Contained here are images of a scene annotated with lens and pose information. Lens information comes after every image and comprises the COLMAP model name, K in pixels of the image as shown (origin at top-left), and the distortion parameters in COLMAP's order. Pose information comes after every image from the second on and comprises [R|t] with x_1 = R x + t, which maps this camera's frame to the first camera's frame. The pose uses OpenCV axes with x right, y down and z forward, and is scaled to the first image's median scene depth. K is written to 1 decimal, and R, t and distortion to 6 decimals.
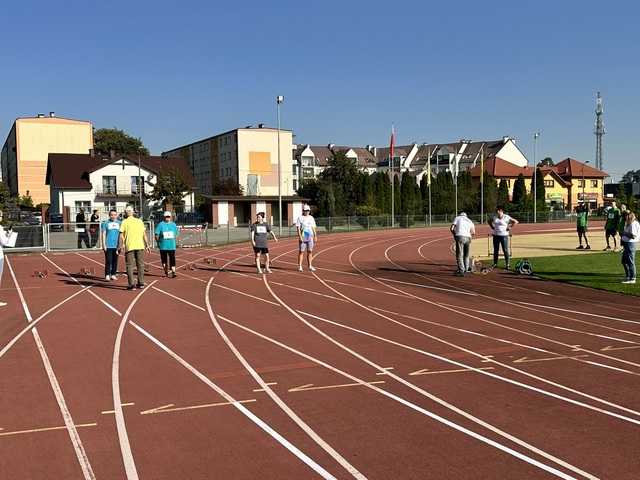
lens RADIAL K [[659.9, 0, 320.0], [0, 659.9, 240.0], [0, 0, 1]] dist [0.193449, -0.426086]
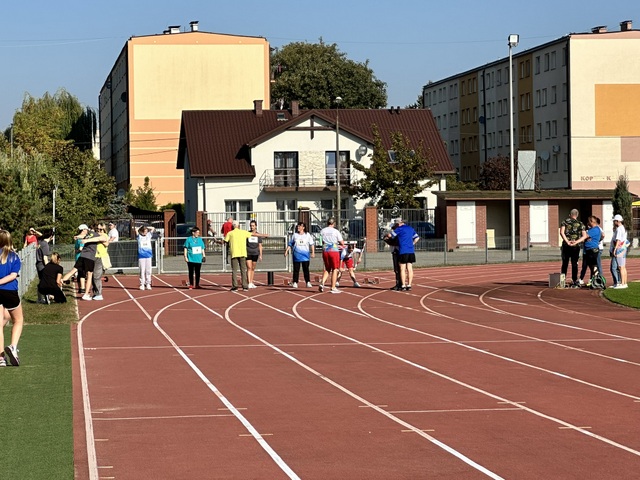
lens RADIAL K [[1798.7, 0, 320.0], [0, 1798.7, 240.0], [0, 0, 1]] dist [-0.110863, 0.690697]
pose [[0.950787, 0.004816, -0.309809, 0.141013], [-0.014061, 0.999520, -0.027614, 0.011341], [0.309527, 0.030611, 0.950398, -0.313444]]
